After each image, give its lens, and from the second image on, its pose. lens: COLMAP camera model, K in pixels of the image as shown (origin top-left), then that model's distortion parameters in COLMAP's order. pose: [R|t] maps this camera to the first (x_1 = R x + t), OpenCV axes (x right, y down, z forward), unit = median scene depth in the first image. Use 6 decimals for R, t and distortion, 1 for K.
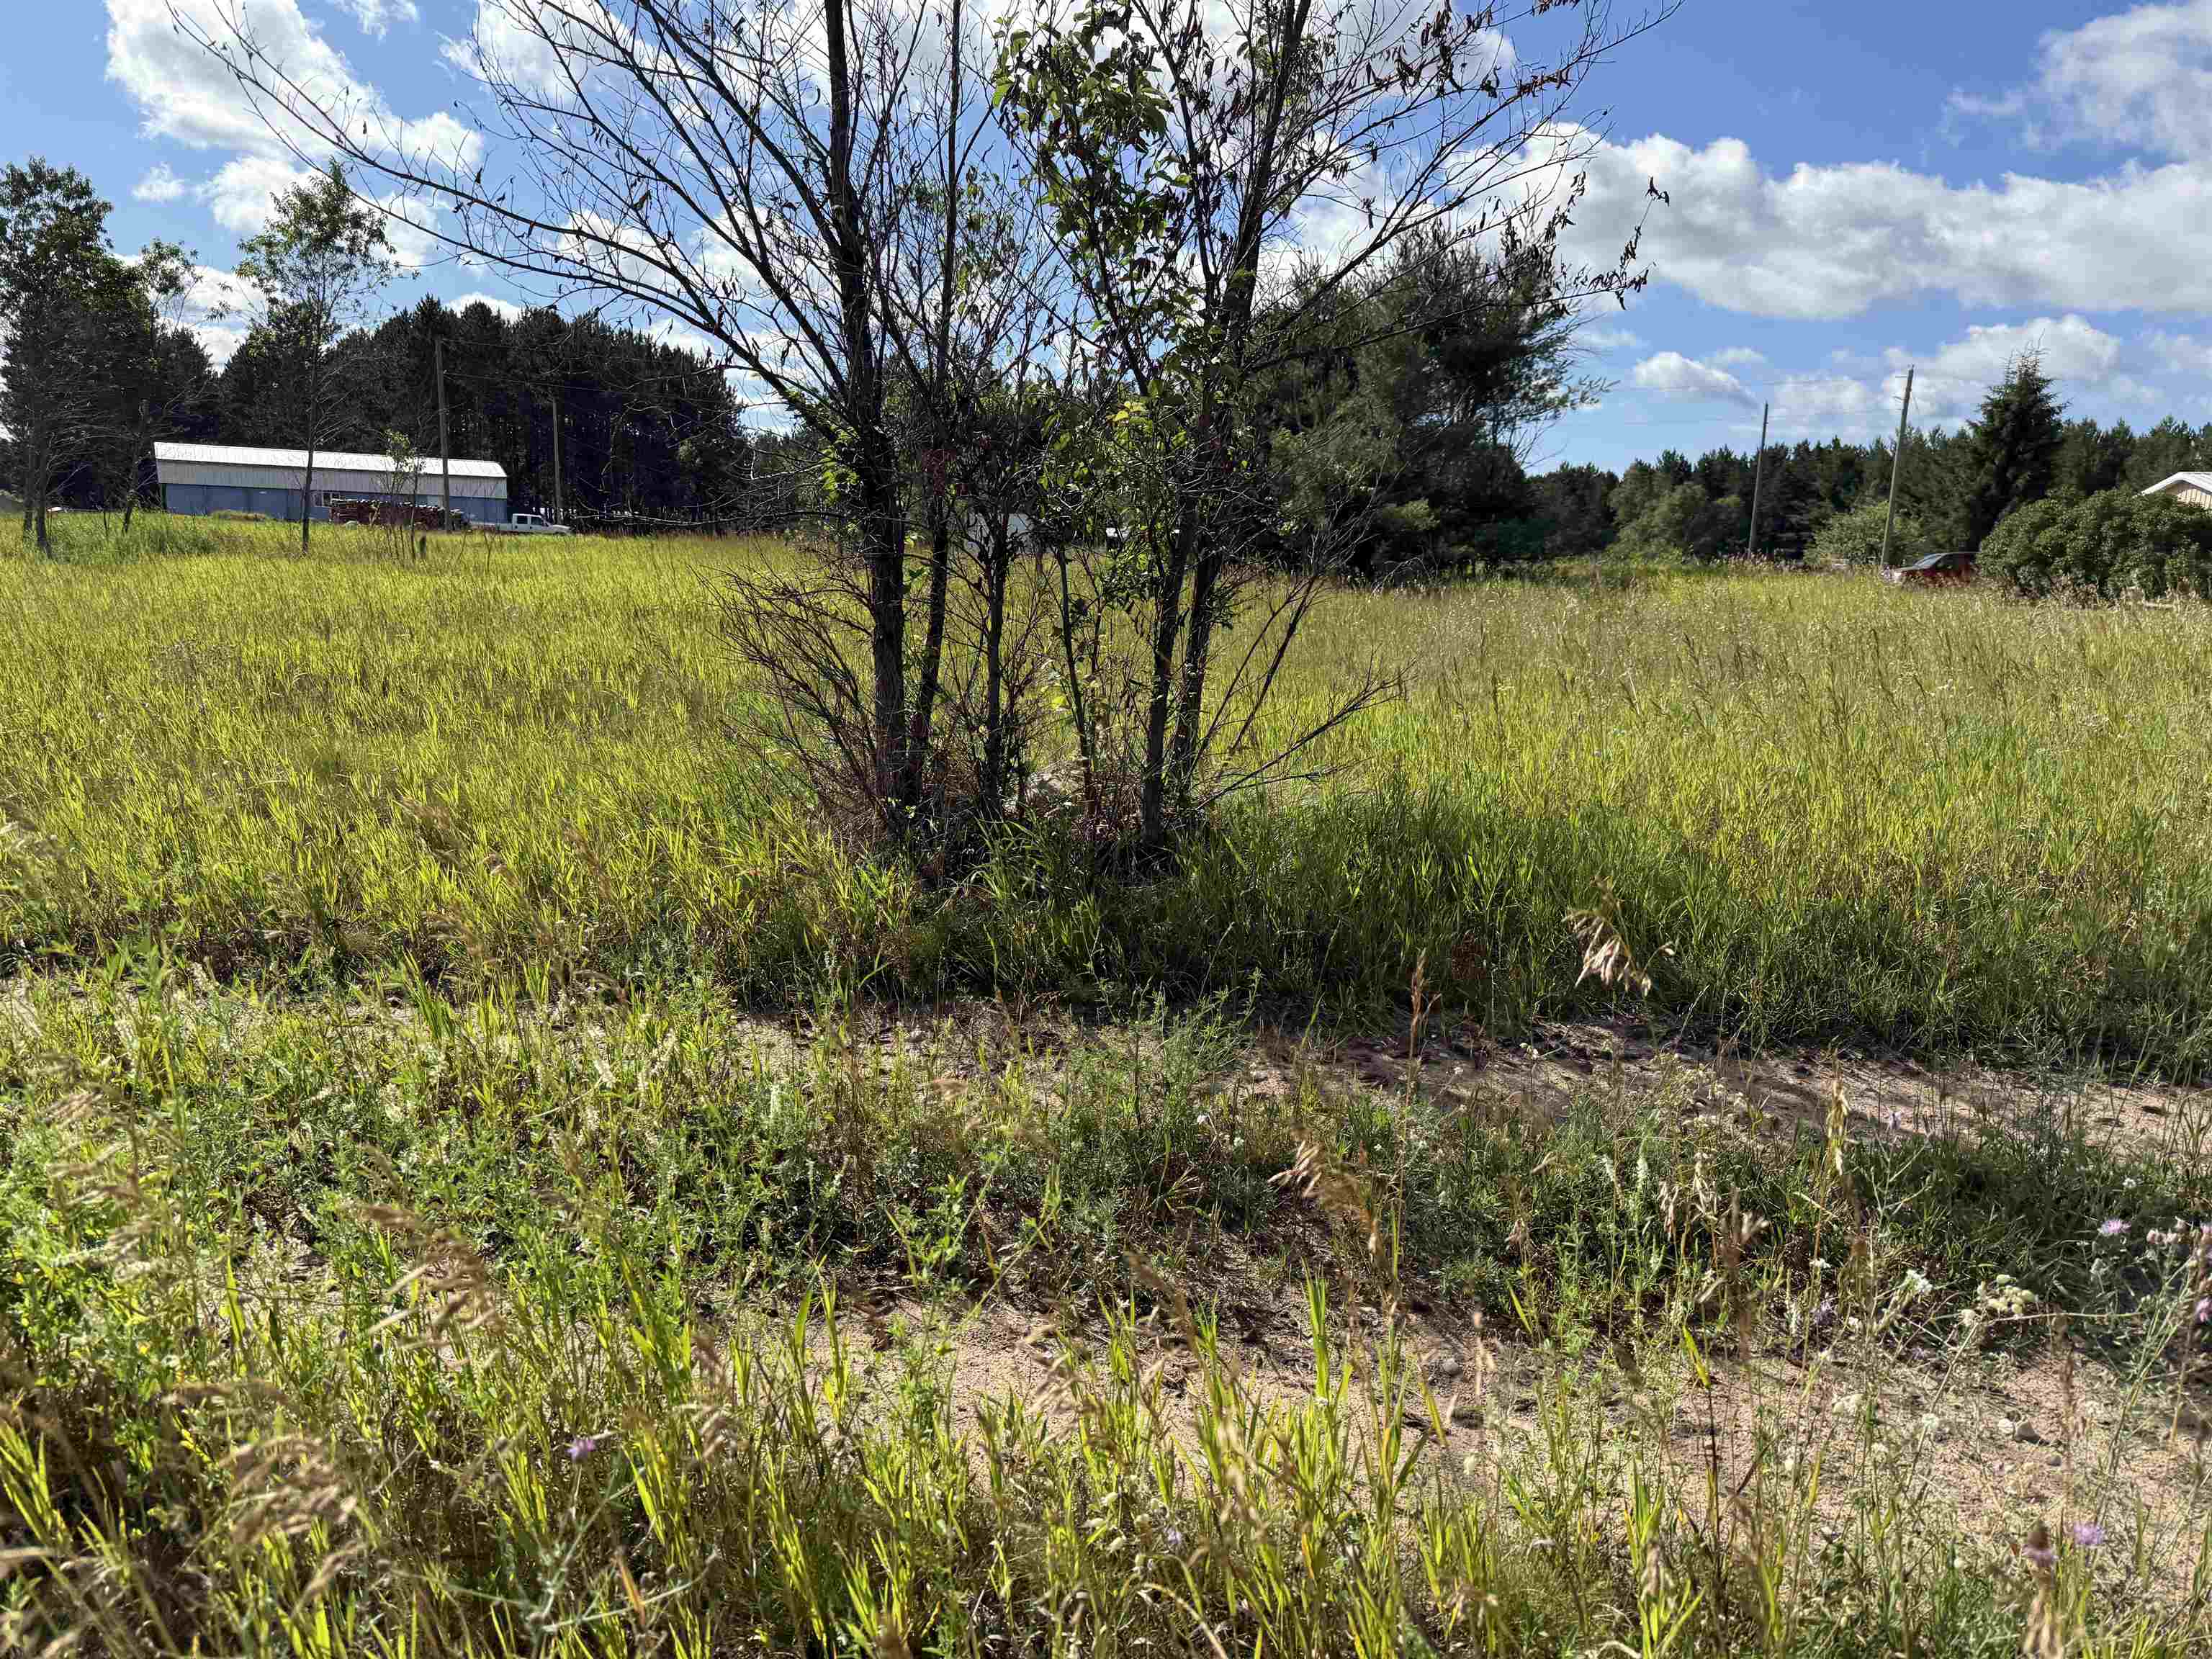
lens RADIAL K [[1486.5, 0, 1106.0], [0, 1486.5, 829.5], [0, 0, 1]] dist [0.007077, 0.002143]
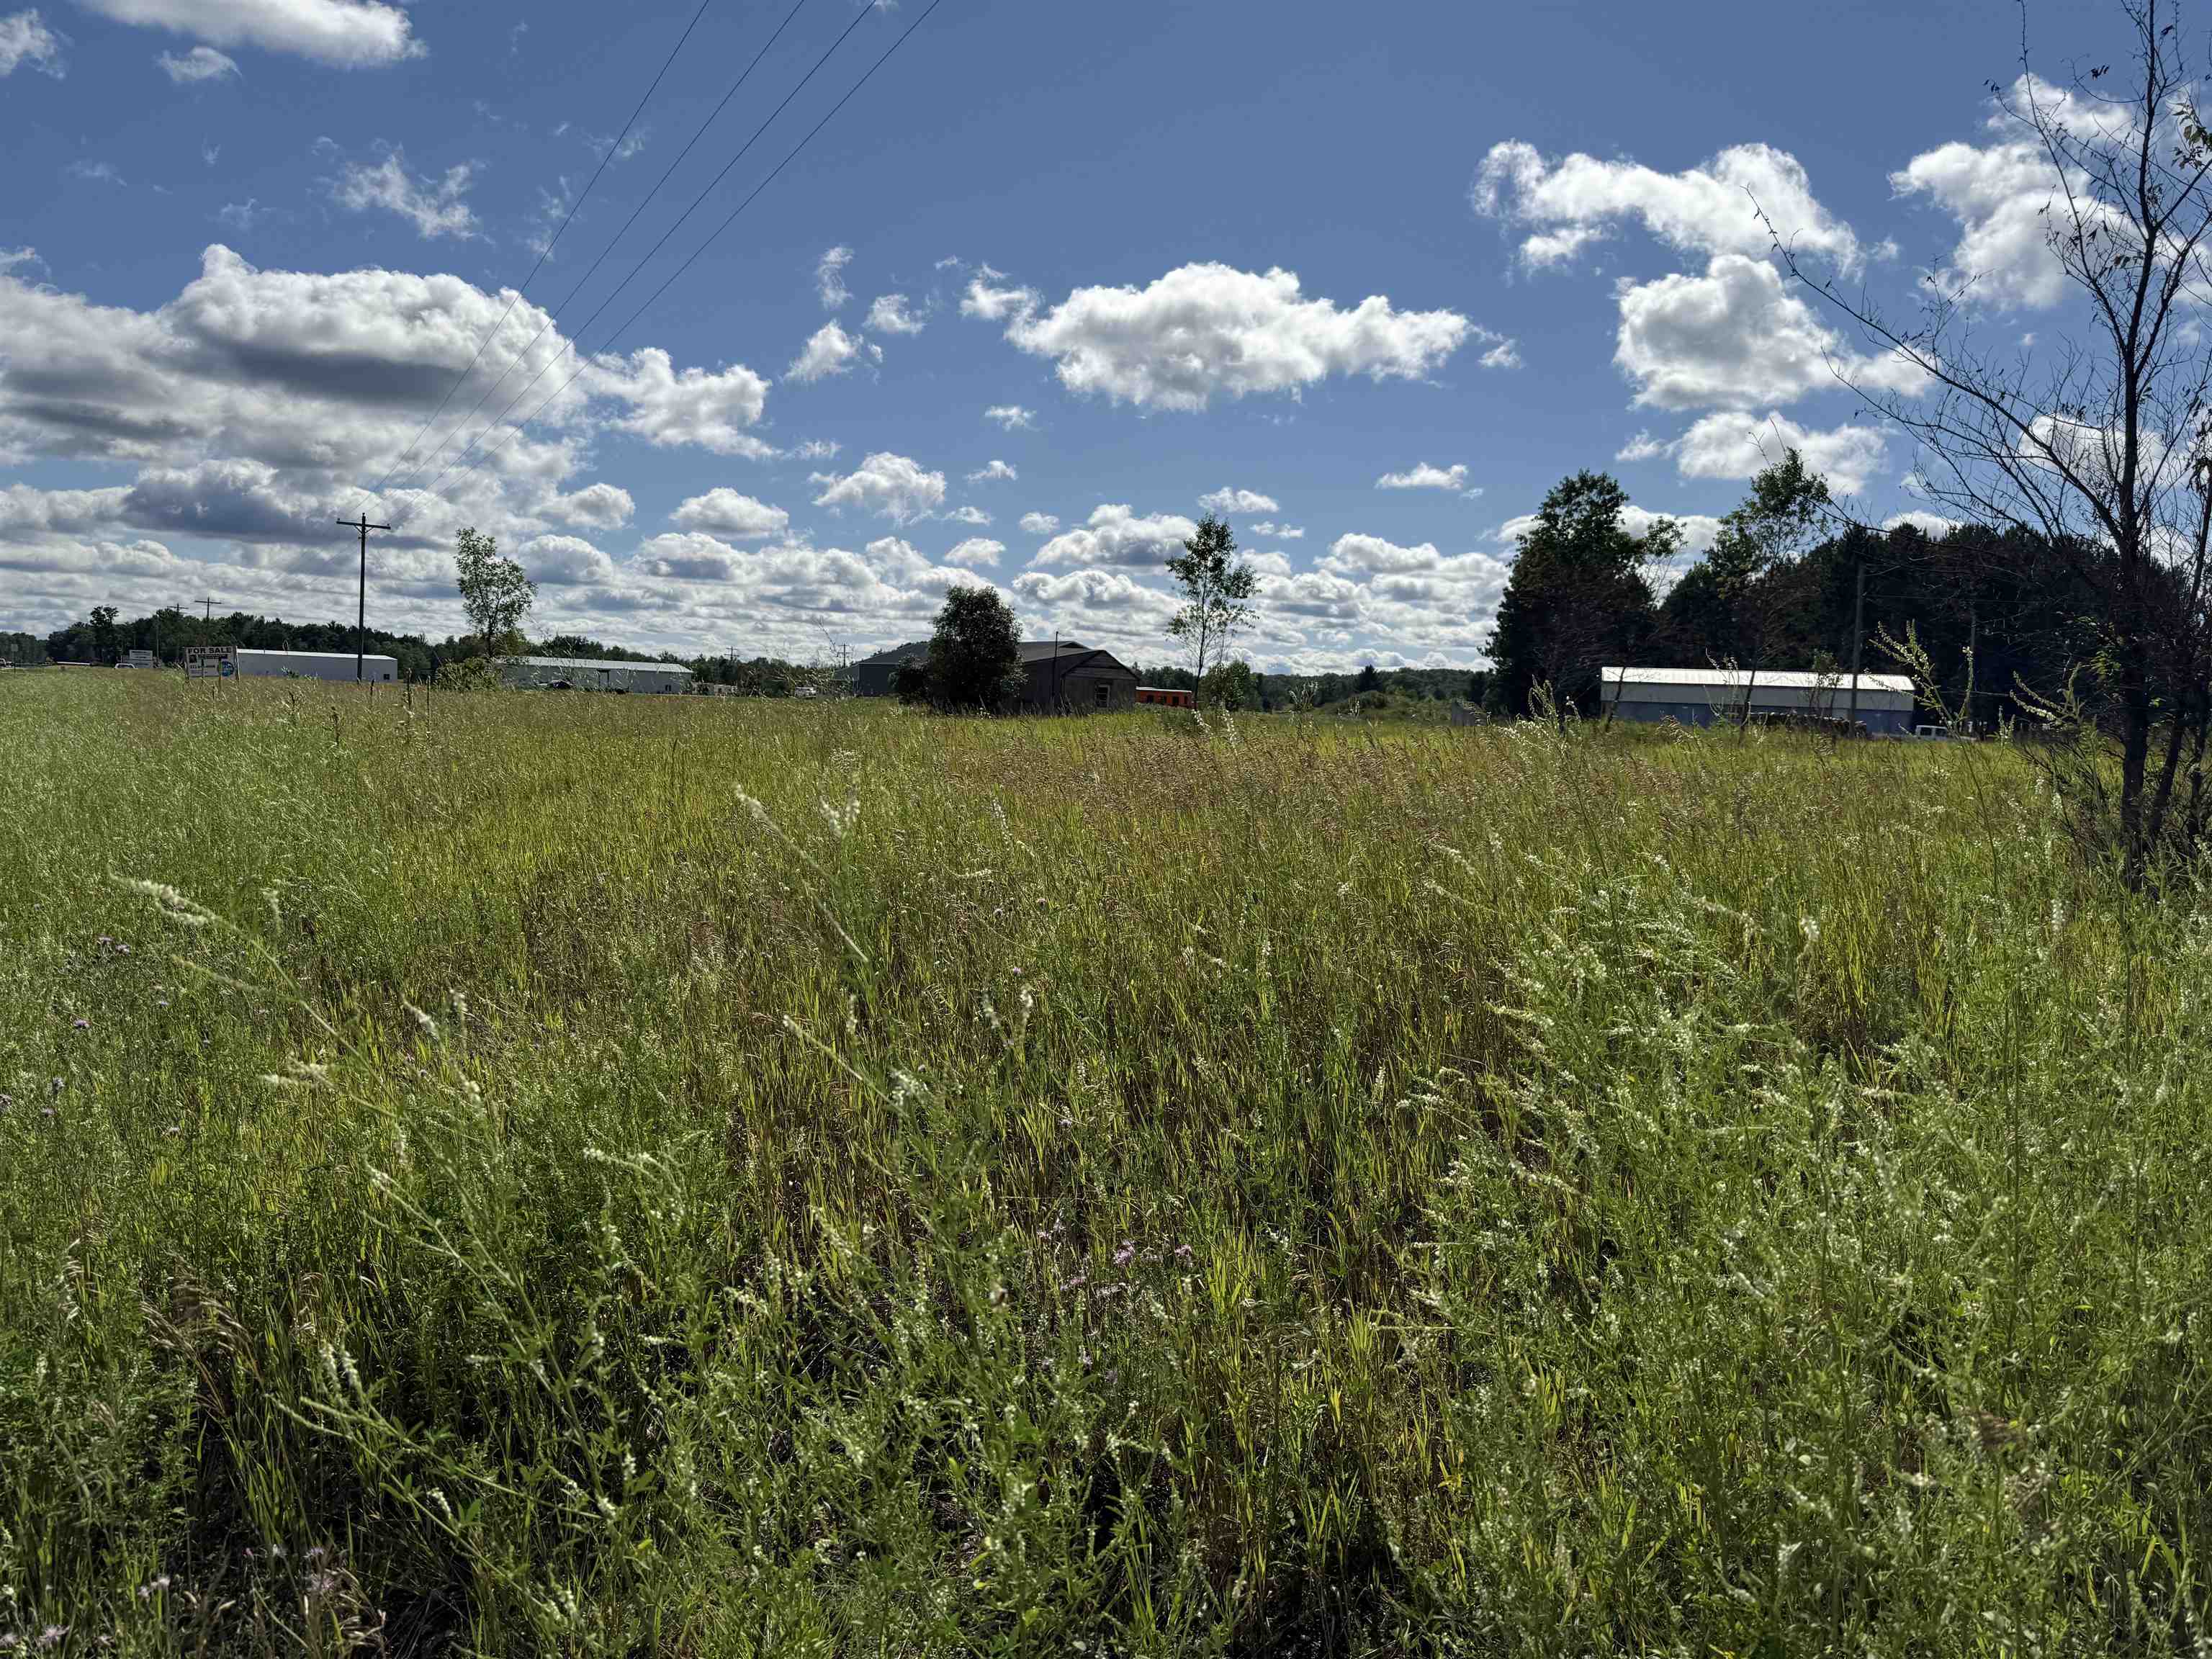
lens RADIAL K [[1552.9, 0, 1106.0], [0, 1552.9, 829.5], [0, 0, 1]] dist [-0.004242, -0.003514]
pose [[0.657719, 0.046711, -0.751813, 0.063761], [-0.154919, 0.985128, -0.074322, 0.038755], [0.737160, 0.165353, 0.655174, -0.155318]]
